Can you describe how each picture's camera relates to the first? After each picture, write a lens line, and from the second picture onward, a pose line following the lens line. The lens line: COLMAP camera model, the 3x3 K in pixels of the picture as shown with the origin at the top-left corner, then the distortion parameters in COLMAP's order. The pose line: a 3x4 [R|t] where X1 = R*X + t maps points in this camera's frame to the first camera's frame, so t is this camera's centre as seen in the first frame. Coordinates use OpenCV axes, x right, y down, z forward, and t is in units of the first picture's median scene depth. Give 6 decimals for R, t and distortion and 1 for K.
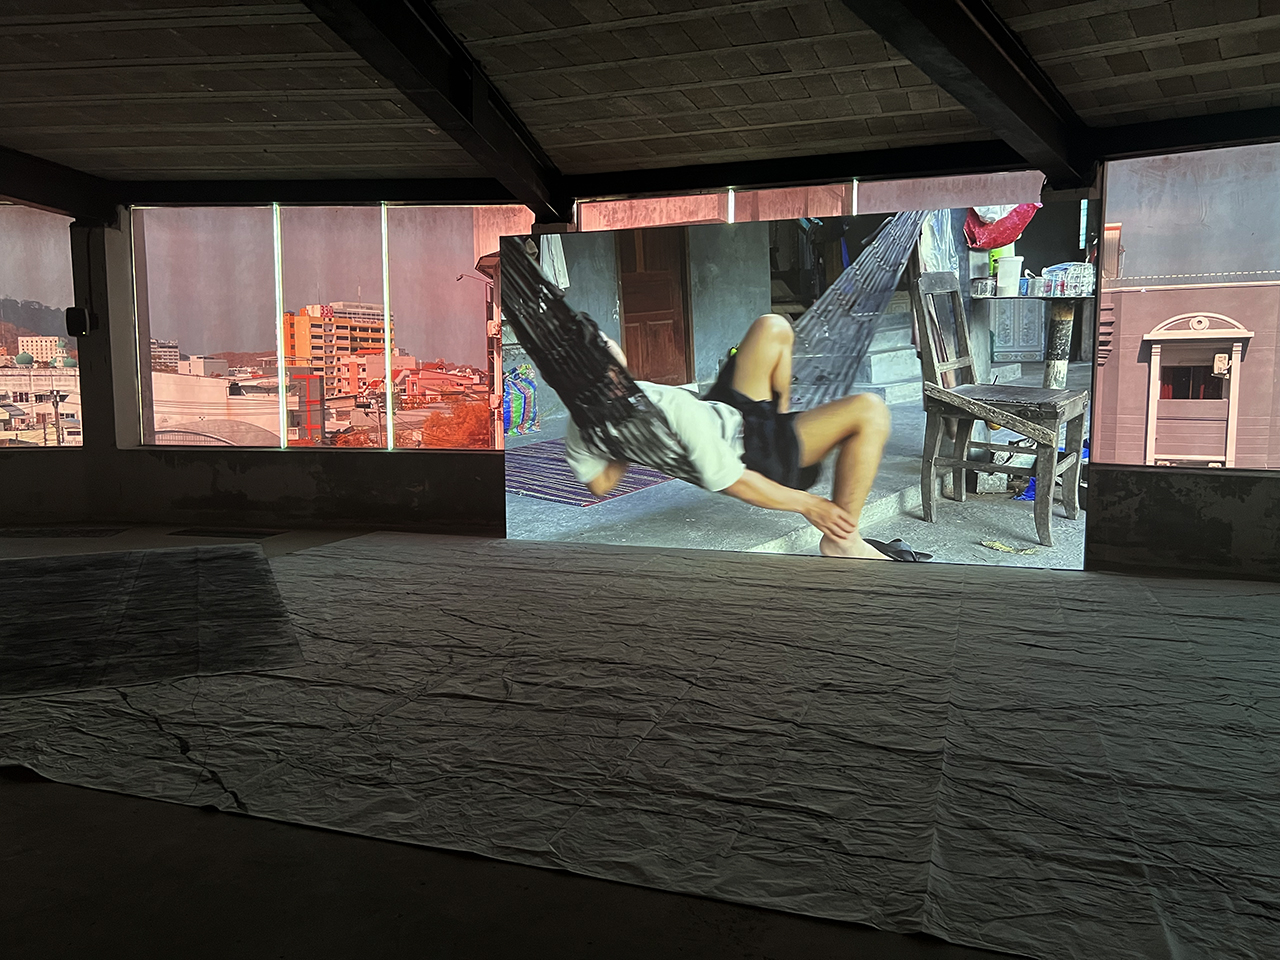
lens RADIAL K [[956.9, 0, 606.4], [0, 956.9, 474.9], [0, 0, 1]] dist [0.049453, -0.055418]
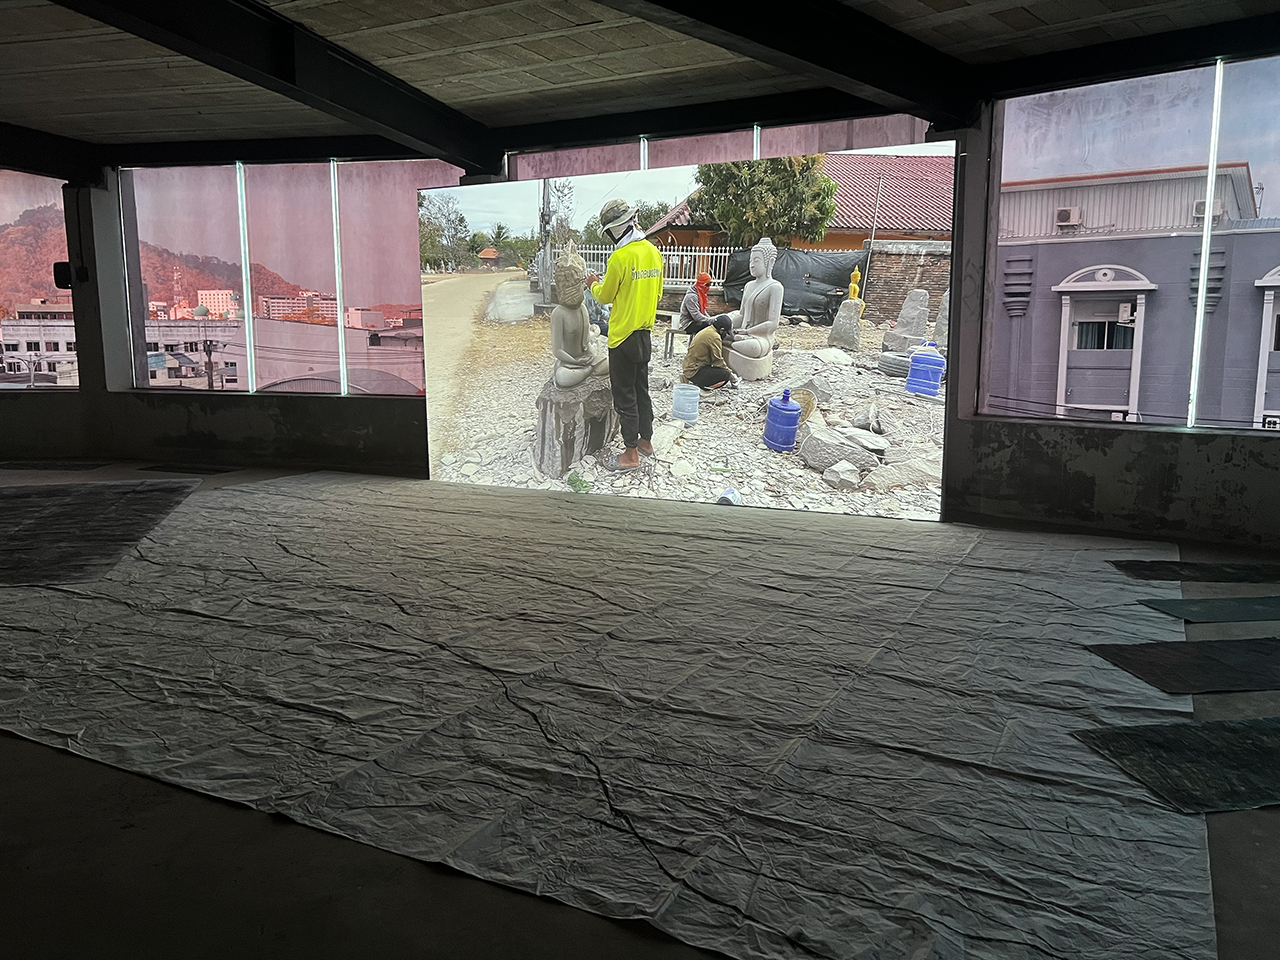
lens RADIAL K [[956.9, 0, 636.4], [0, 956.9, 468.9], [0, 0, 1]] dist [0.049453, -0.055418]
pose [[0.990679, 0.019812, -0.134770, 0.311853], [-0.013897, 0.998904, 0.044690, 0.004970], [0.135508, -0.042400, 0.989869, -0.016804]]
